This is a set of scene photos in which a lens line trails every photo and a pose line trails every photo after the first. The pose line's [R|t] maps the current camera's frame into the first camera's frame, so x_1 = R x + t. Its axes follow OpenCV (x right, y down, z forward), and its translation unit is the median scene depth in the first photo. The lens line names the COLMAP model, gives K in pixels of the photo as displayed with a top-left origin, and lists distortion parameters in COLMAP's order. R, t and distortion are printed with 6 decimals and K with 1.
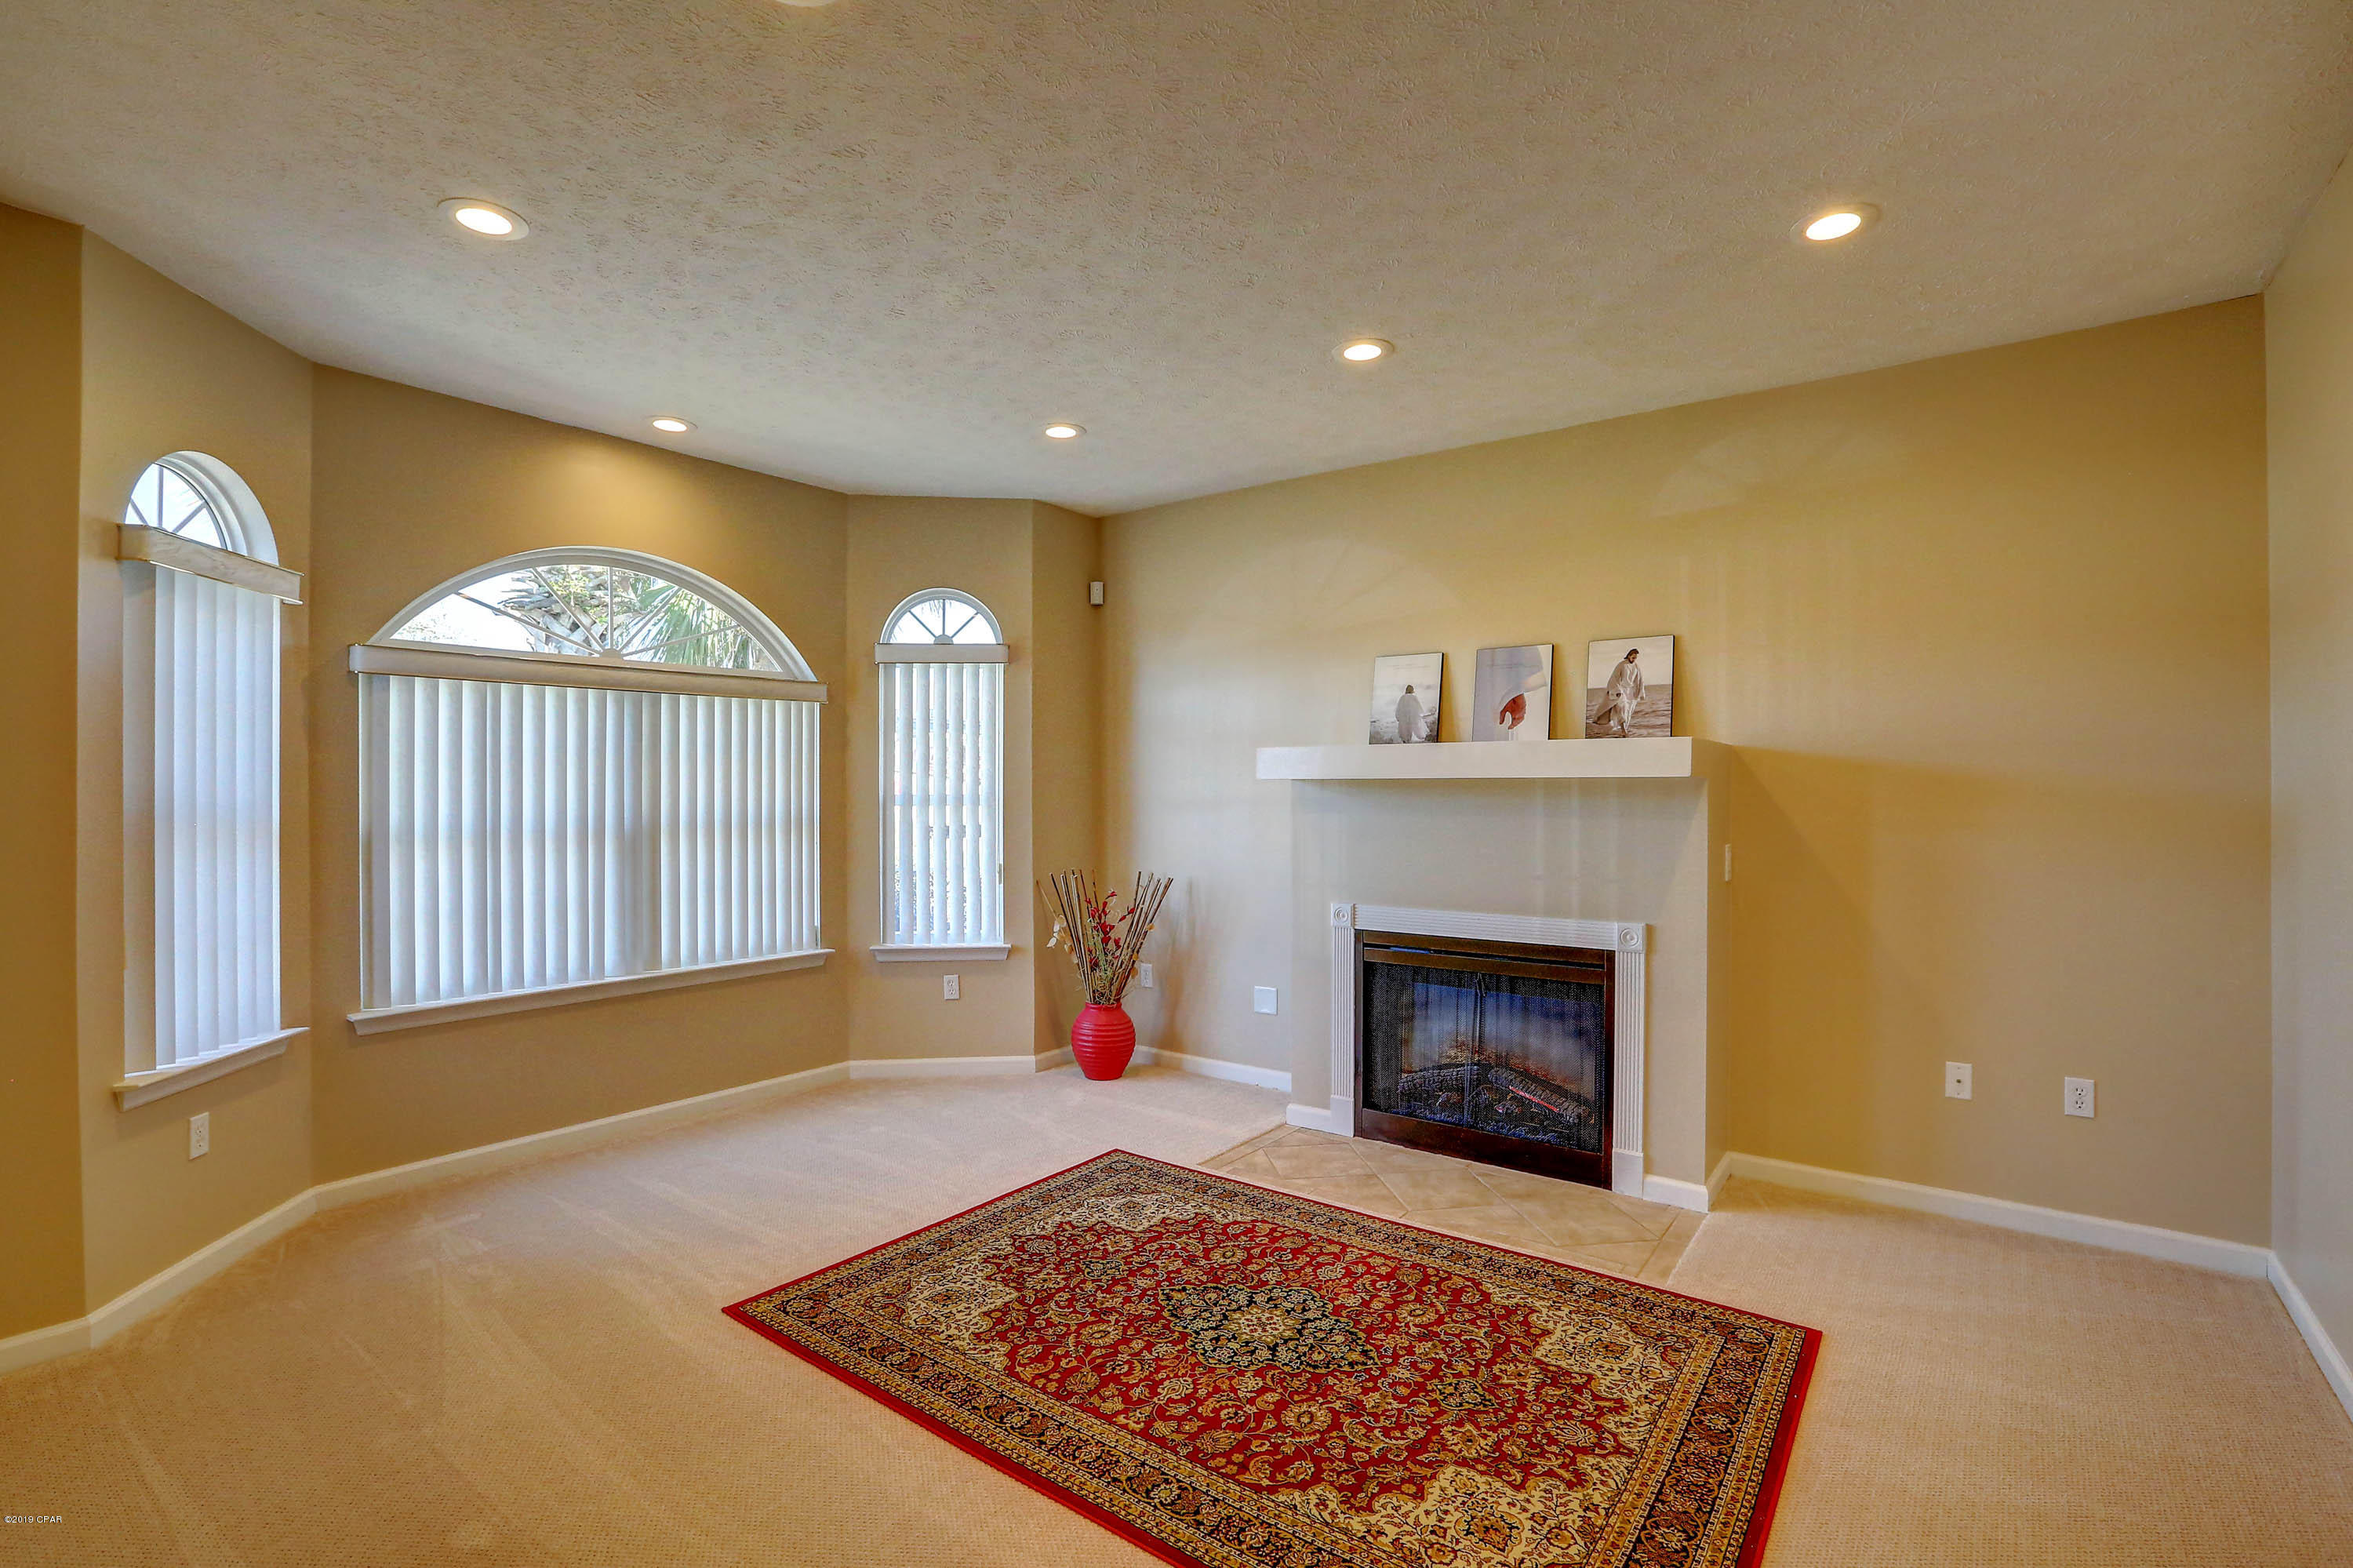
lens RADIAL K [[1066.5, 0, 1176.5], [0, 1066.5, 784.0], [0, 0, 1]] dist [-0.017888, 0.000166]
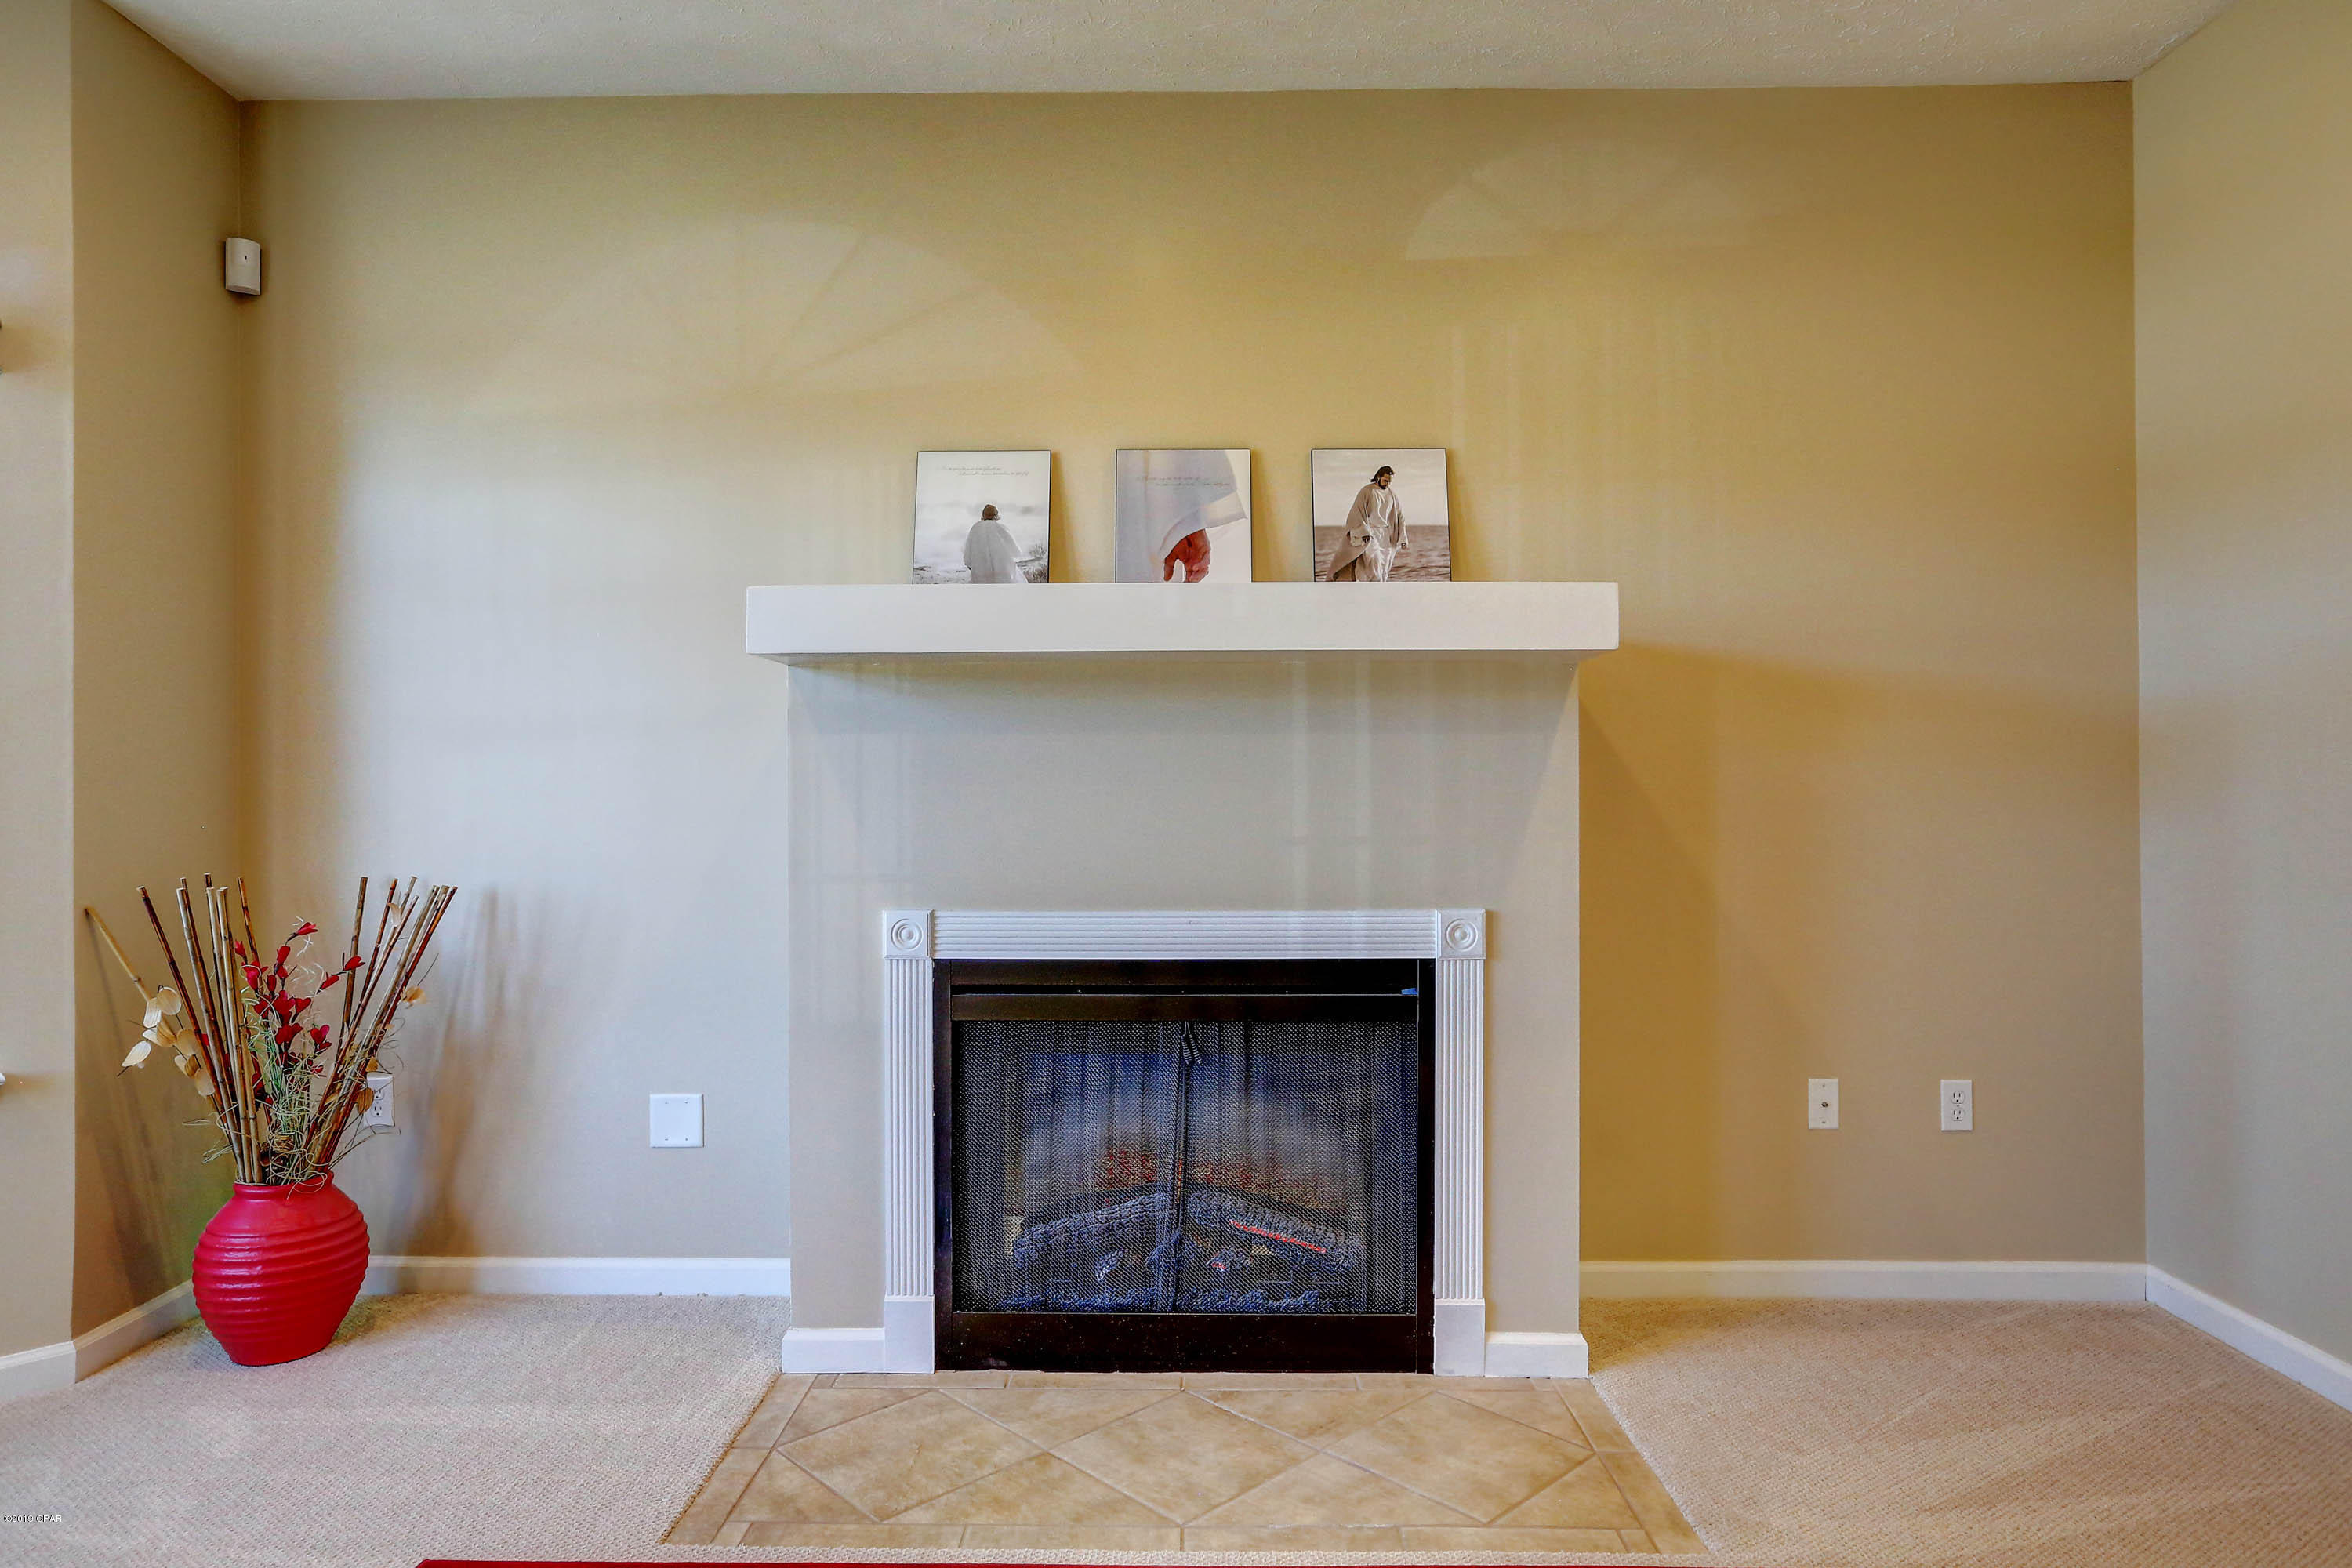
lens RADIAL K [[1378.0, 0, 1177.3], [0, 1378.0, 772.4], [0, 0, 1]] dist [-0.043375, 0.042433]
pose [[0.810029, 0.005955, 0.586360, -0.126788], [-0.001330, 0.999965, -0.008319, 0.054718], [-0.586389, 0.005959, 0.810008, 0.421133]]
